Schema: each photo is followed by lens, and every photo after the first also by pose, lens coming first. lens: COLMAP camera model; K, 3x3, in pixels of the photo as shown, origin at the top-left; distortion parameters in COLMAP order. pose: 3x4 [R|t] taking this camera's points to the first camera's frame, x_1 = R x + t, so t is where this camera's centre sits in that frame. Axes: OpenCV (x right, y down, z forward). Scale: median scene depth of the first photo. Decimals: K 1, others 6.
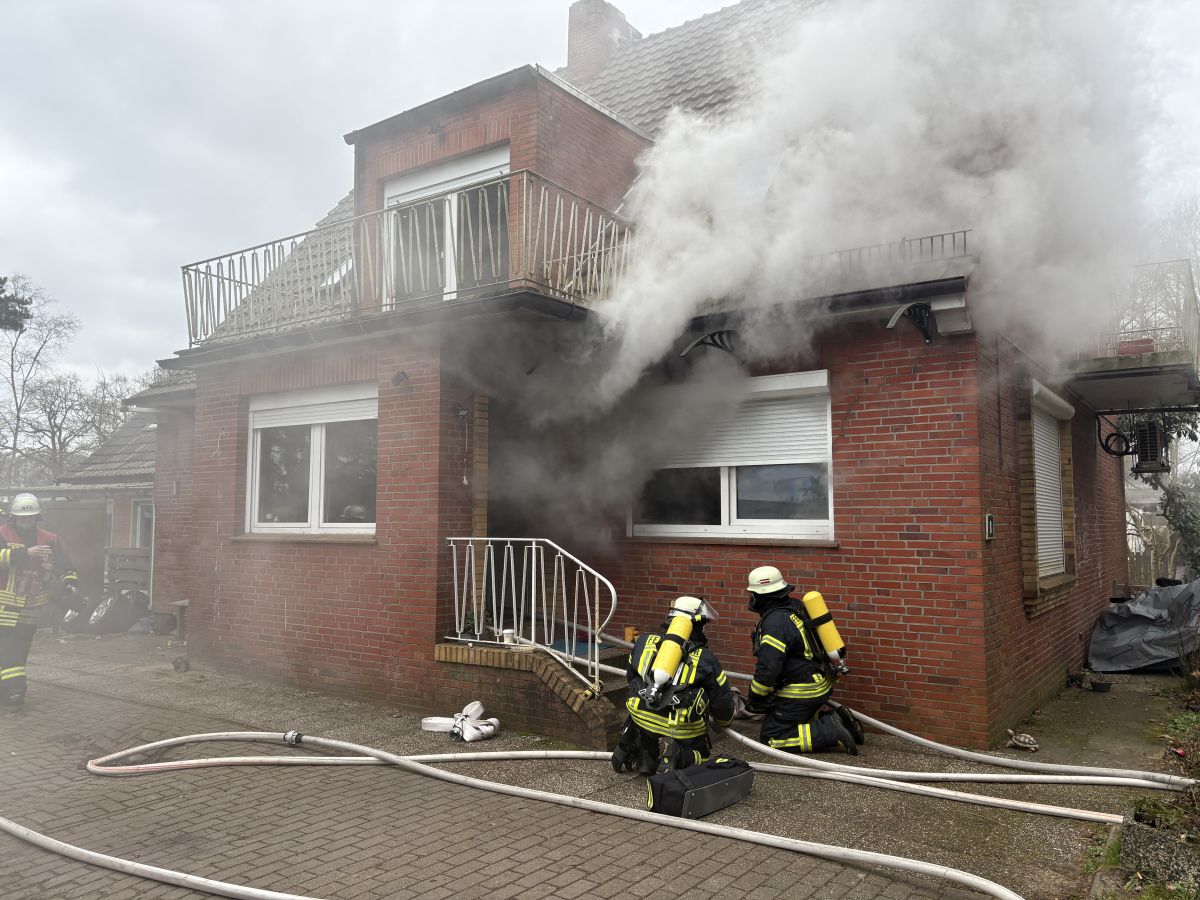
lens RADIAL K [[906.7, 0, 600.0], [0, 906.7, 450.0], [0, 0, 1]] dist [0.016244, 0.008174]
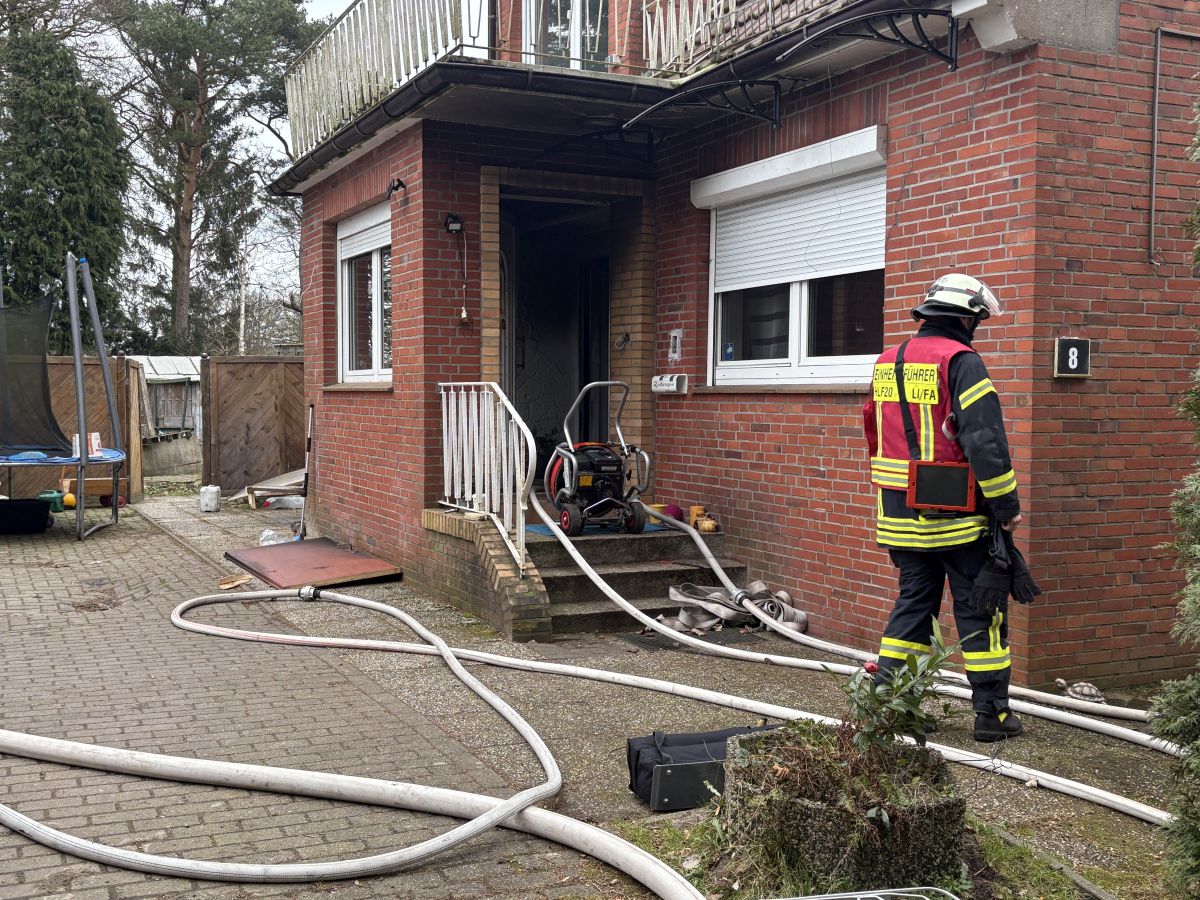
lens RADIAL K [[1310.3, 0, 600.0], [0, 1310.3, 450.0], [0, 0, 1]] dist [0.117496, -0.394286]
pose [[0.868619, 0.022124, -0.494986, 0.560078], [0.037058, 0.993304, 0.109428, 0.033798], [0.494092, -0.113394, 0.861983, 0.043501]]
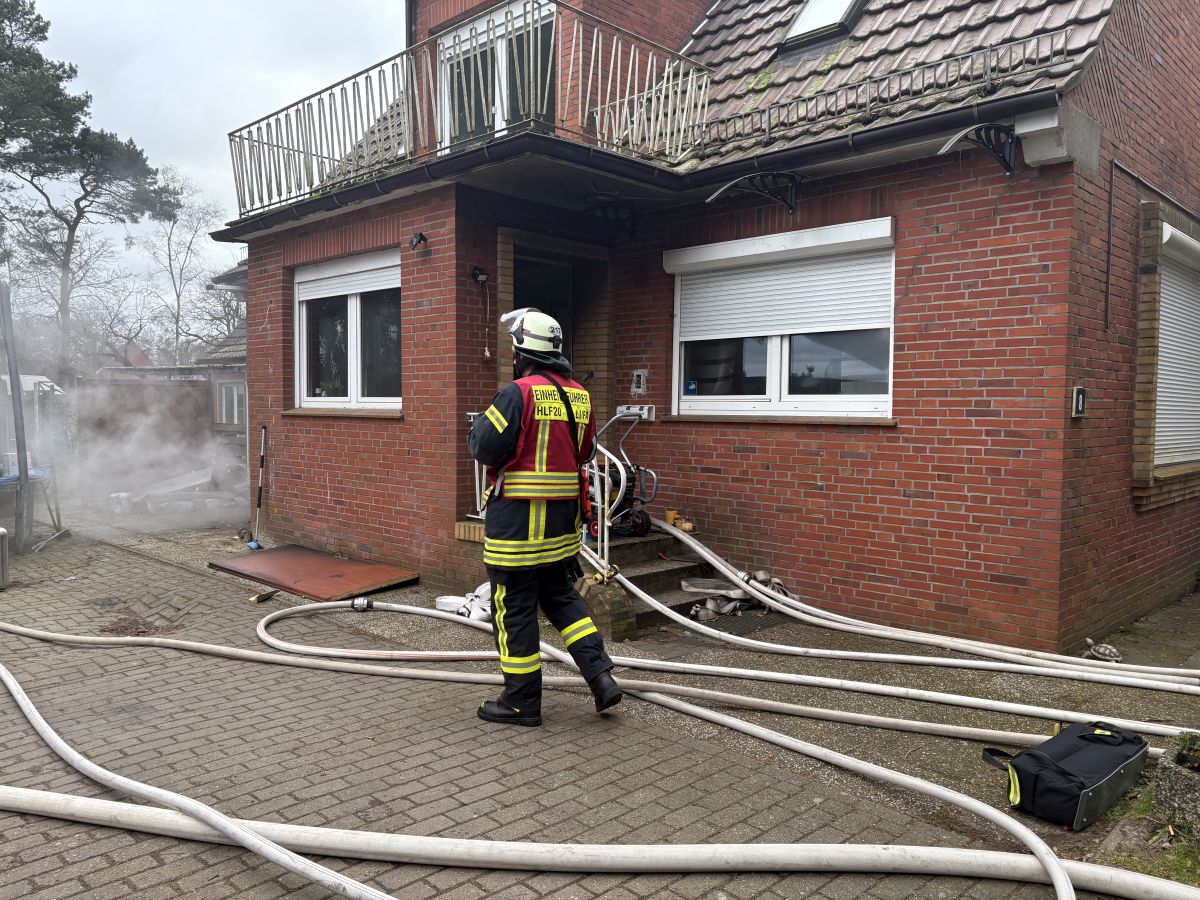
lens RADIAL K [[904.5, 0, 592.9], [0, 904.5, 445.9], [0, 0, 1]] dist [0.032987, -0.013407]
pose [[0.985631, 0.013489, -0.168375, 0.122854], [0.007055, 0.992649, 0.120821, 0.019185], [0.168767, -0.120273, 0.978290, 0.098049]]
